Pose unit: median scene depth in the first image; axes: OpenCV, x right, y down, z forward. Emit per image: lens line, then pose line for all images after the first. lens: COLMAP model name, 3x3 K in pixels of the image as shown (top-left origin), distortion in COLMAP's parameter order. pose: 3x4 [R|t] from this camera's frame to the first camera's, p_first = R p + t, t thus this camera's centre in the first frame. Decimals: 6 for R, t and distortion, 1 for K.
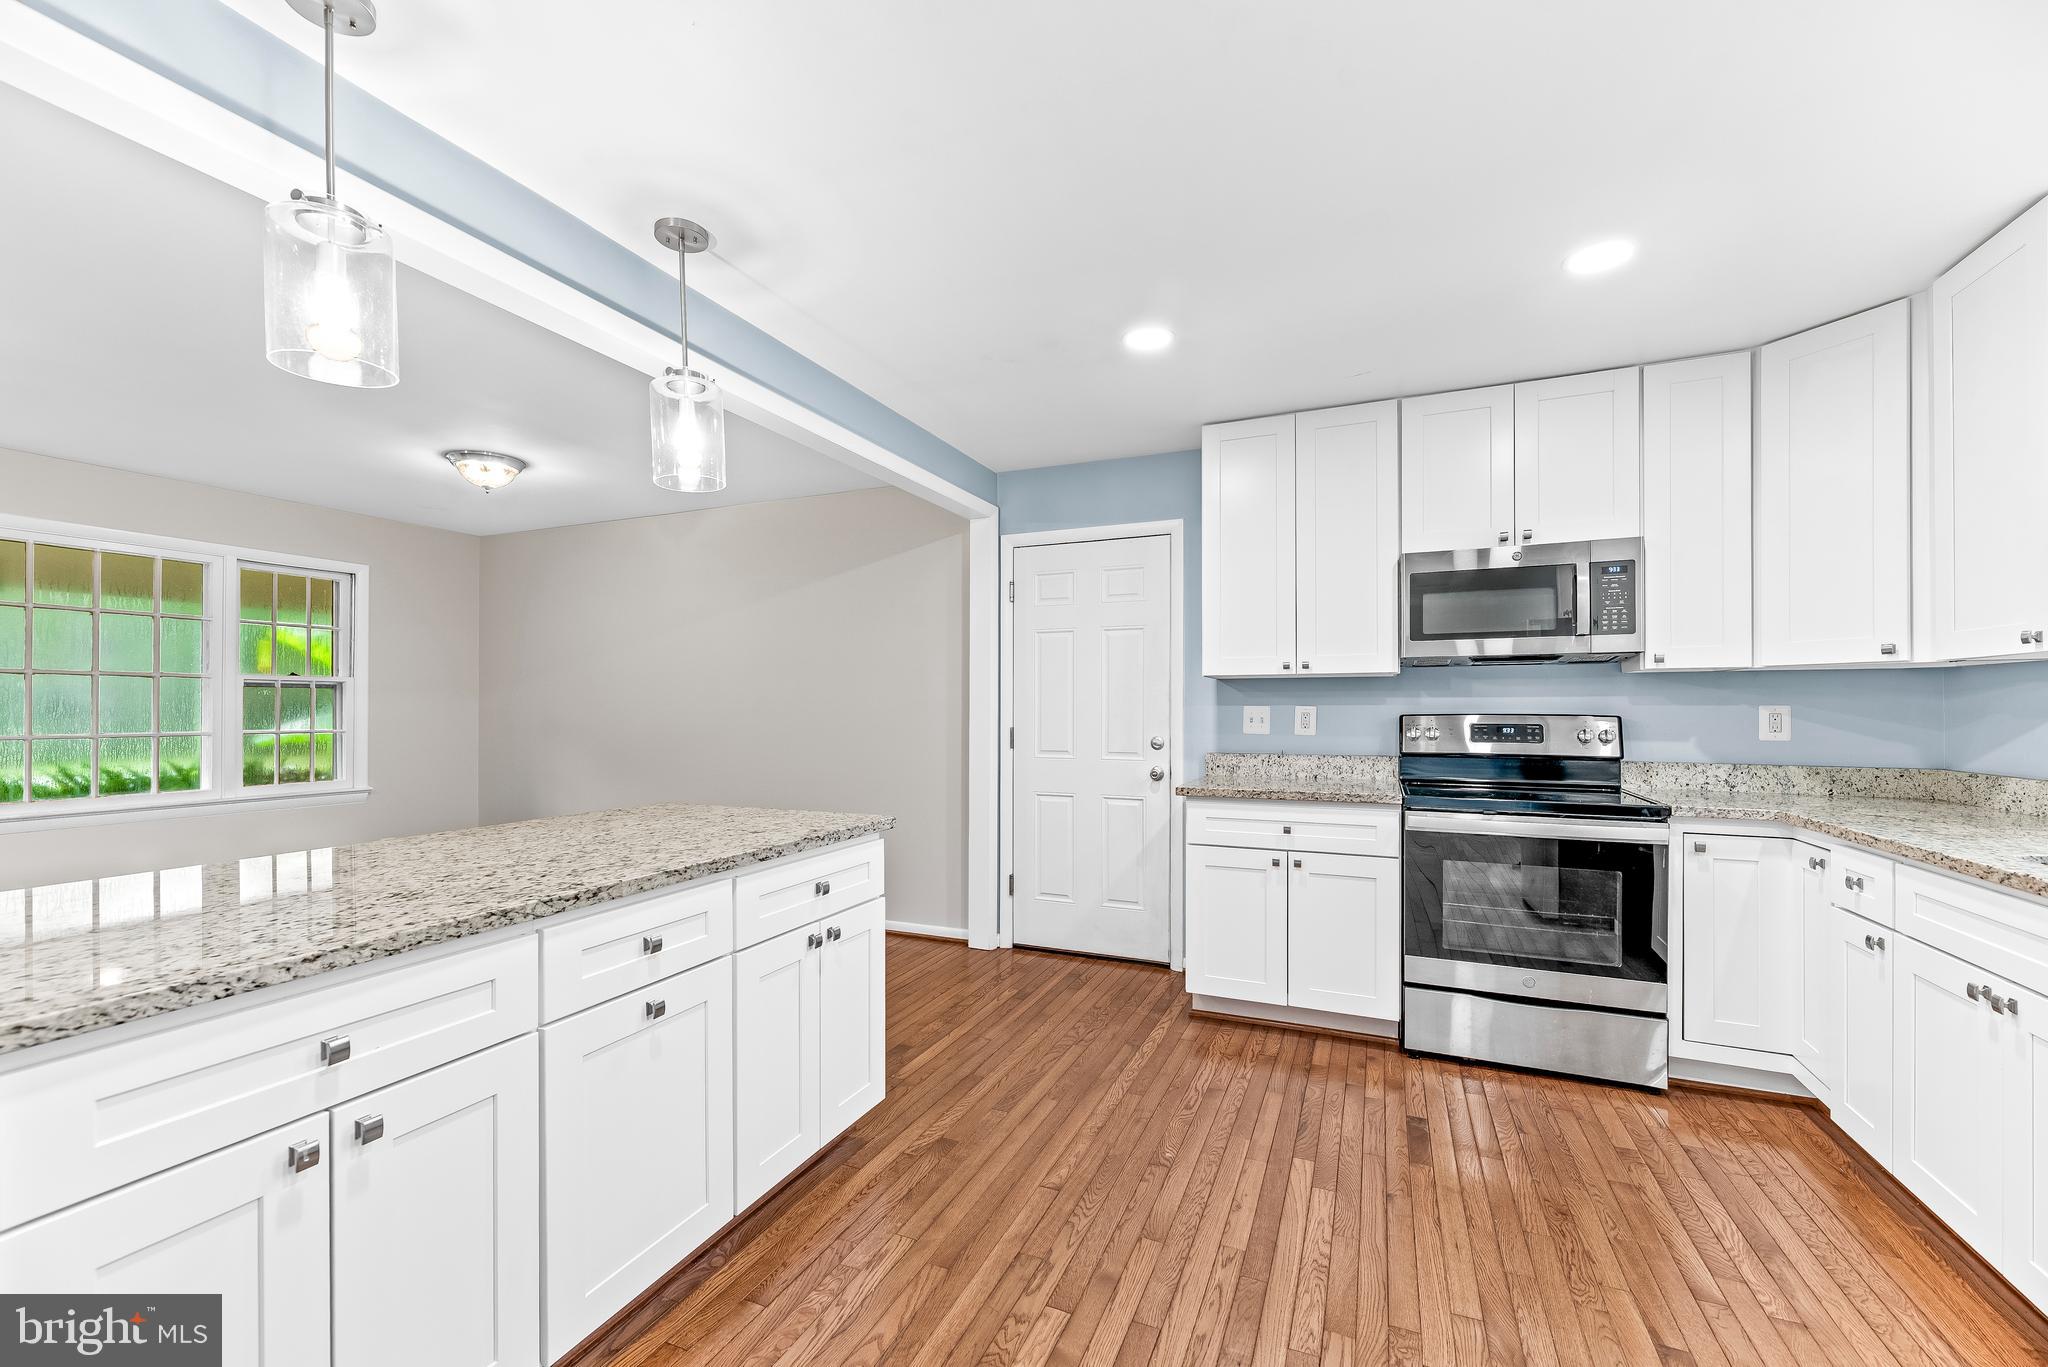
lens RADIAL K [[836.4, 0, 1011.8], [0, 836.4, 708.9], [0, 0, 1]] dist [-0.001043, 0.000375]
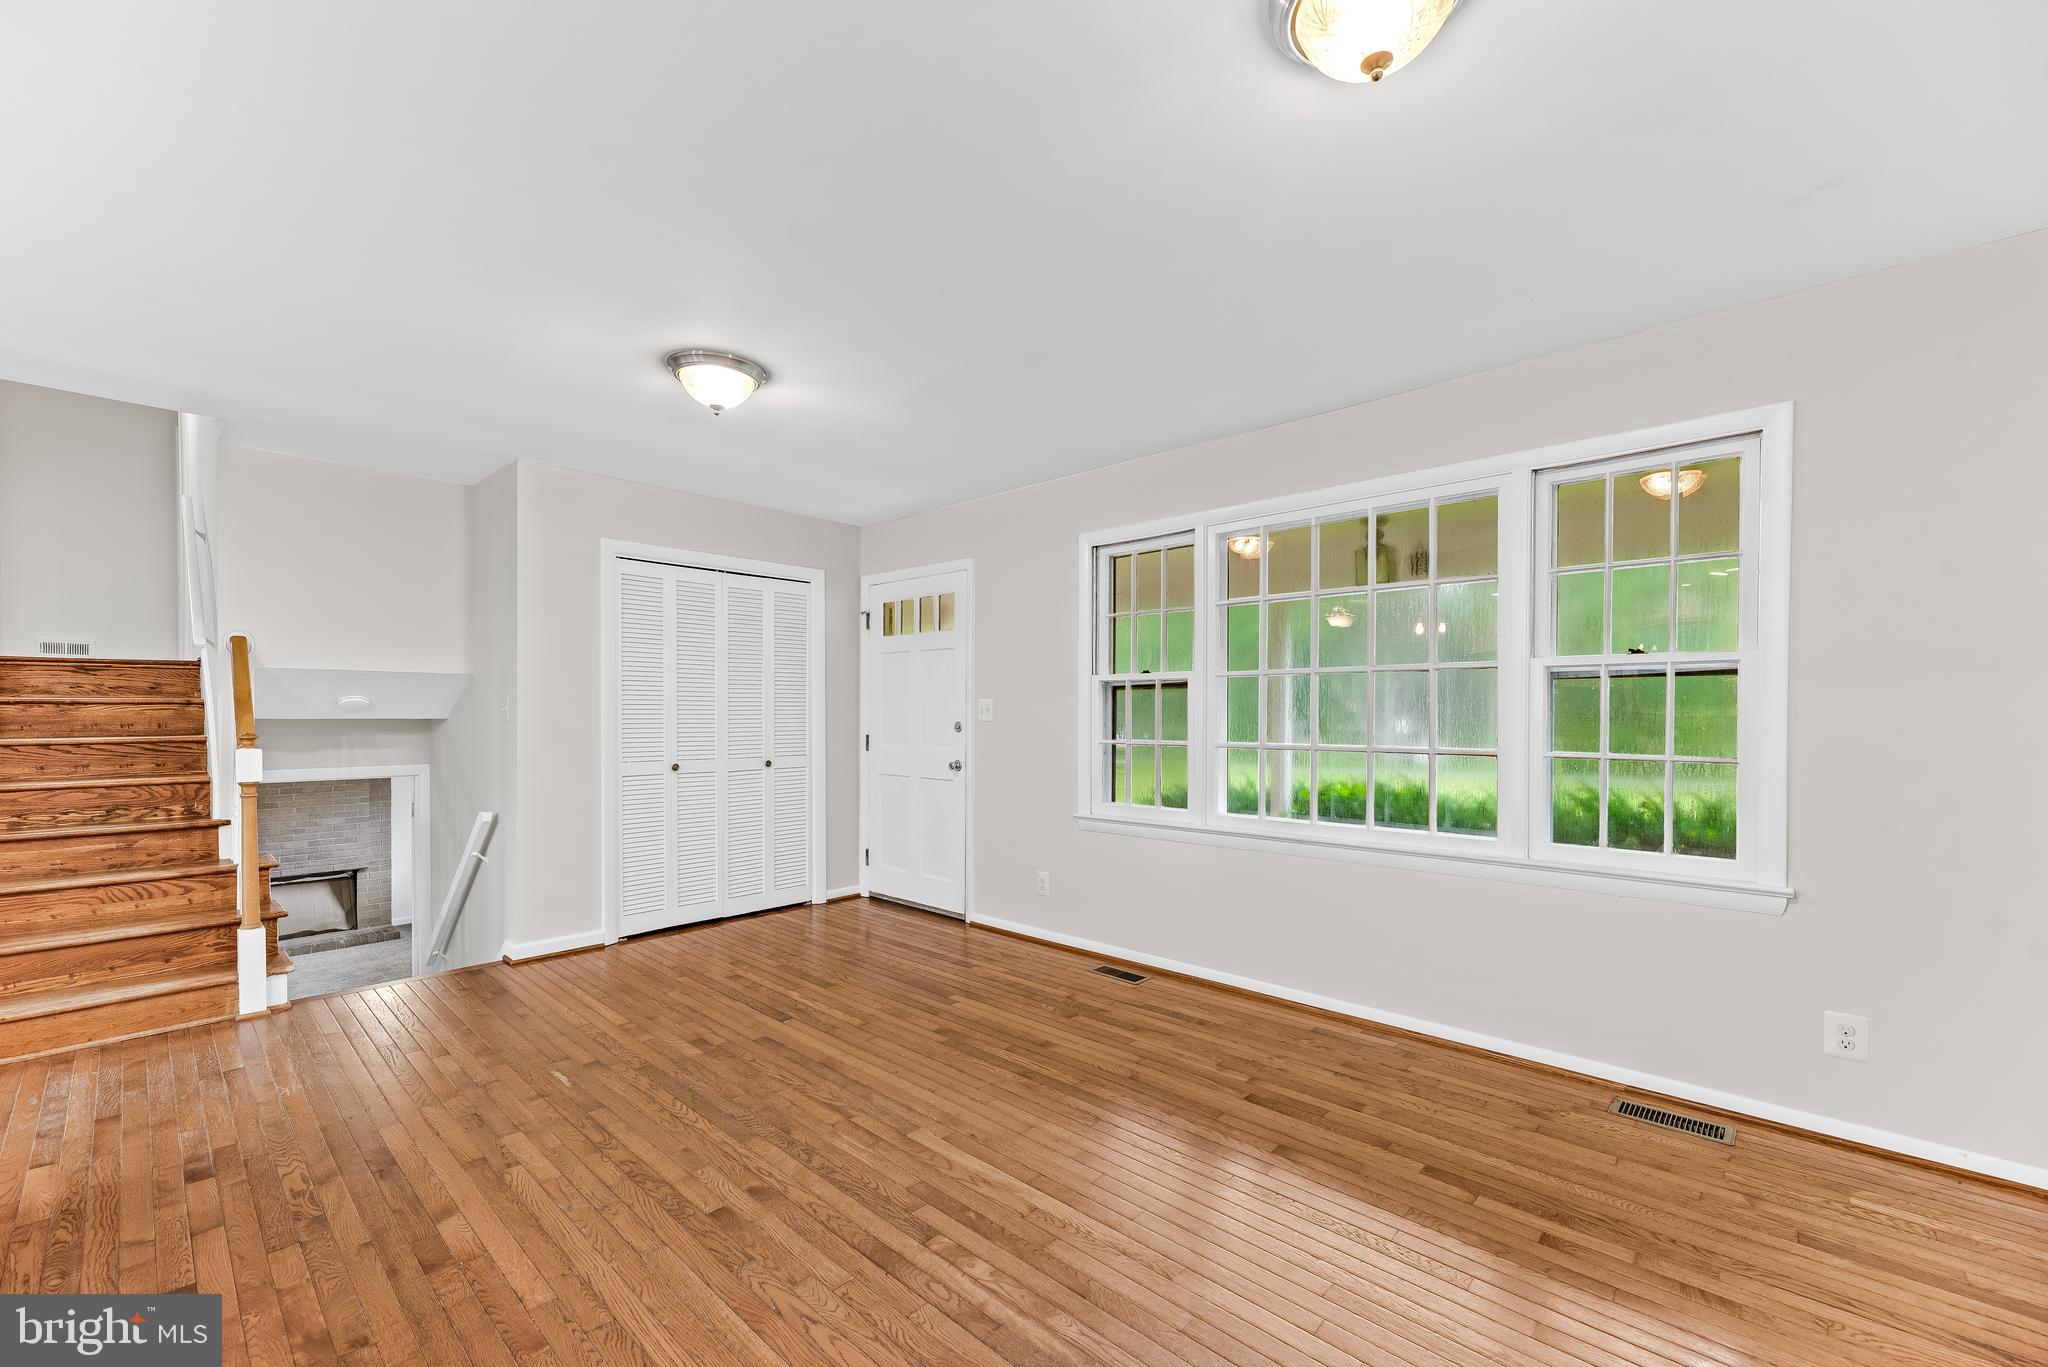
lens RADIAL K [[833.9, 0, 1011.4], [0, 833.9, 718.7], [0, 0, 1]] dist [0.000848, 0.000090]
pose [[-0.332413, 0.004626, -0.943122, -0.343920], [-0.002979, 0.999978, 0.005954, 0.000147], [0.943129, 0.004789, -0.332392, 1.305402]]
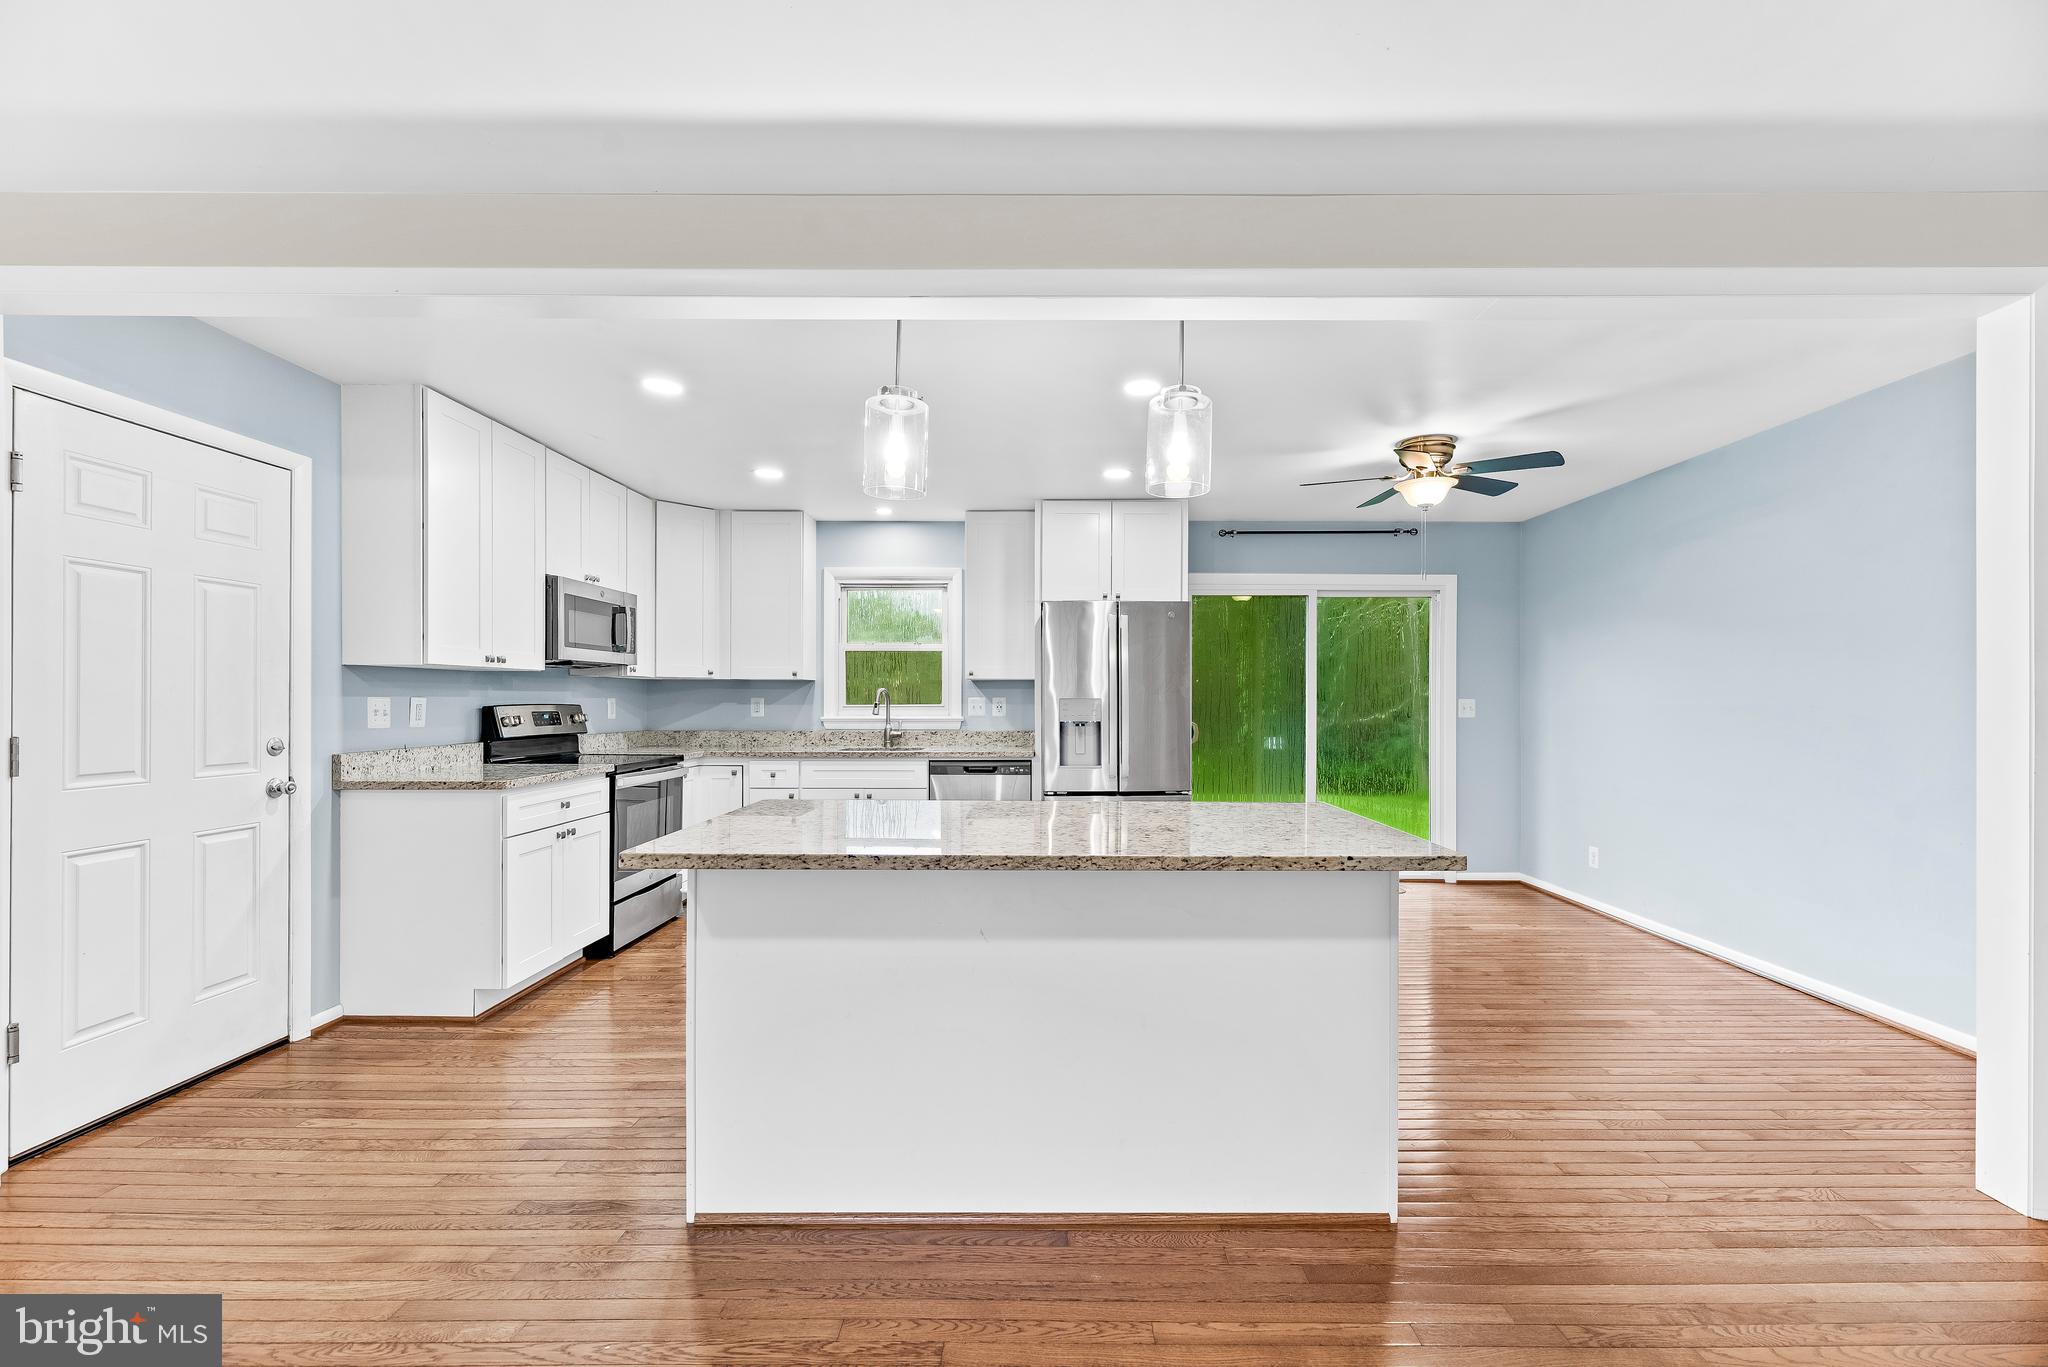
lens RADIAL K [[839.6, 0, 1048.8], [0, 839.6, 699.8], [0, 0, 1]] dist [-0.000029, -0.000233]
pose [[-0.408585, -0.000239, 0.912720, -1.019660], [-0.000671, 1.000000, -0.000039, -0.001356], [-0.912720, -0.000628, -0.408585, 0.881148]]
